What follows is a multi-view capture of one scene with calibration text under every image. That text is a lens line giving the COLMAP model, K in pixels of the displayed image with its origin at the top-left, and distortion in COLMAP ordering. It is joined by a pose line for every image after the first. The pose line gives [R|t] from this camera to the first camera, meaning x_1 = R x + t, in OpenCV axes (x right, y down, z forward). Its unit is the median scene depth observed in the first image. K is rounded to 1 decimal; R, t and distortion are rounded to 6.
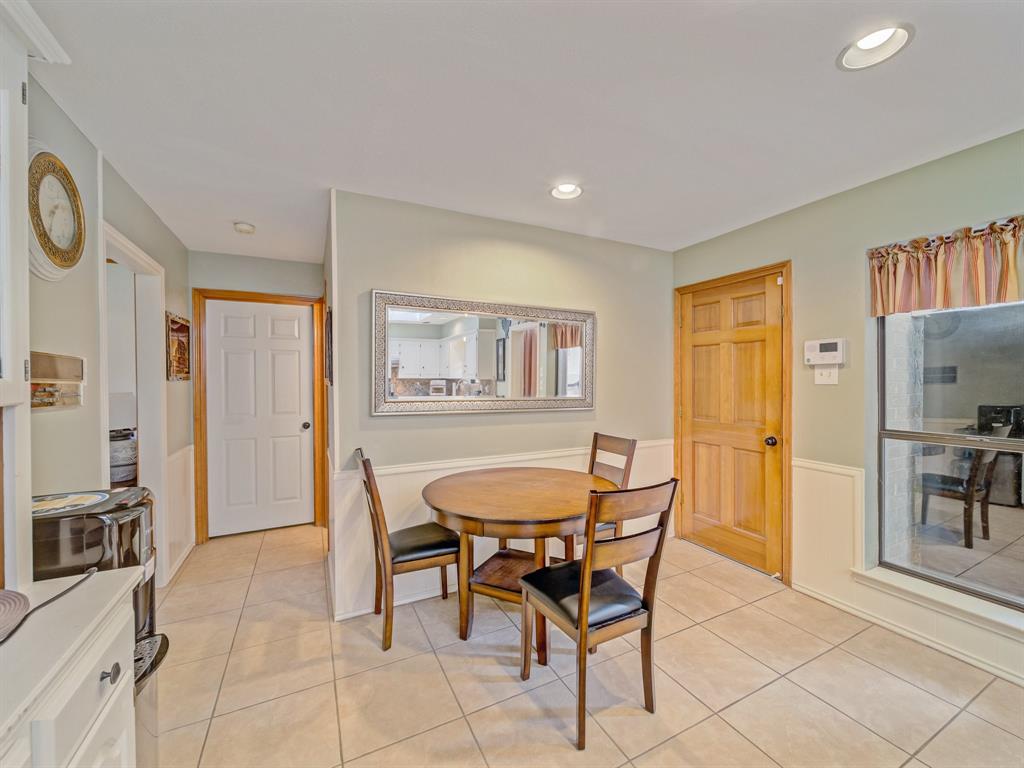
lens RADIAL K [[410.6, 0, 515.1], [0, 410.6, 383.0], [0, 0, 1]] dist [-0.000406, -0.000258]
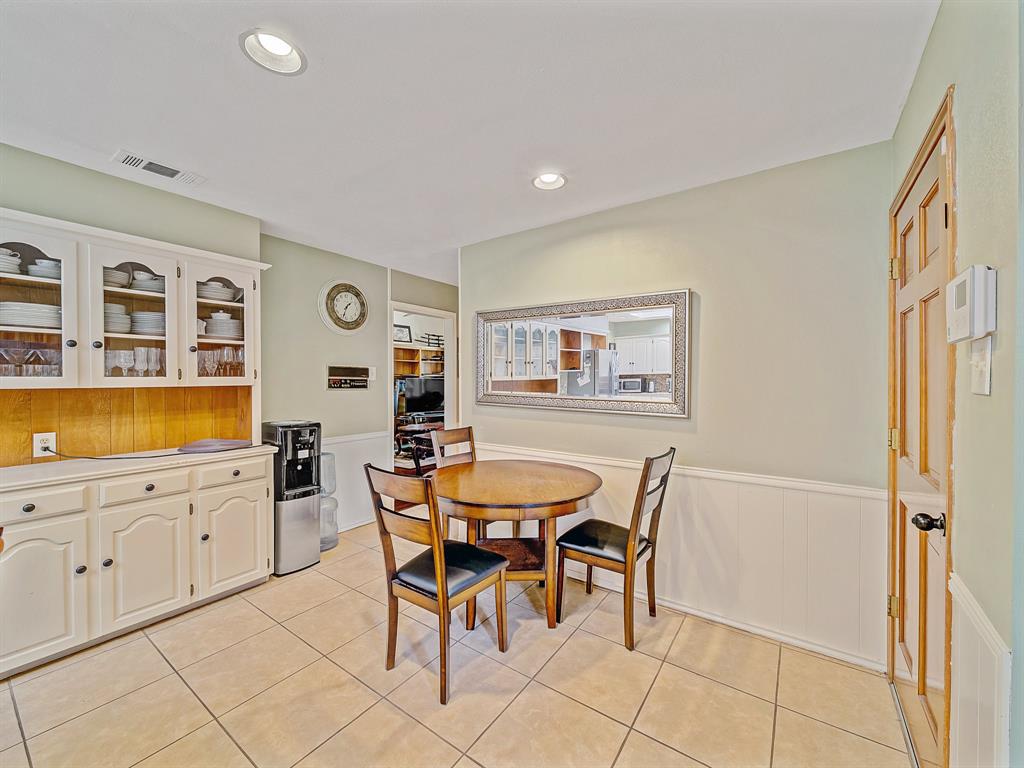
lens RADIAL K [[410.6, 0, 515.1], [0, 410.6, 383.0], [0, 0, 1]] dist [-0.000406, -0.000258]
pose [[0.472048, 0.015212, -0.881441, 1.097719], [-0.012265, 0.999868, 0.010688, -0.008790], [0.881487, 0.005766, 0.472172, 0.561068]]
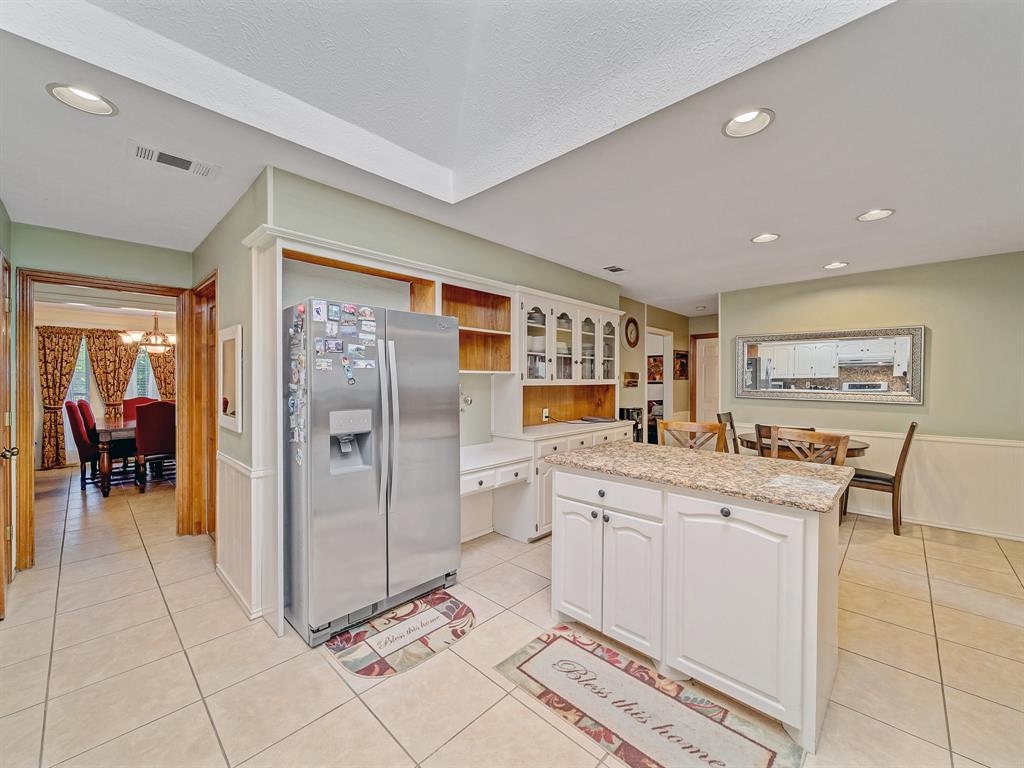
lens RADIAL K [[410.6, 0, 515.1], [0, 410.6, 383.0], [0, 0, 1]] dist [-0.000406, -0.000258]
pose [[0.342240, 0.012393, -0.939531, 1.448212], [-0.013078, 0.999879, 0.008425, 0.005838], [0.939522, 0.009404, 0.342361, -0.899426]]
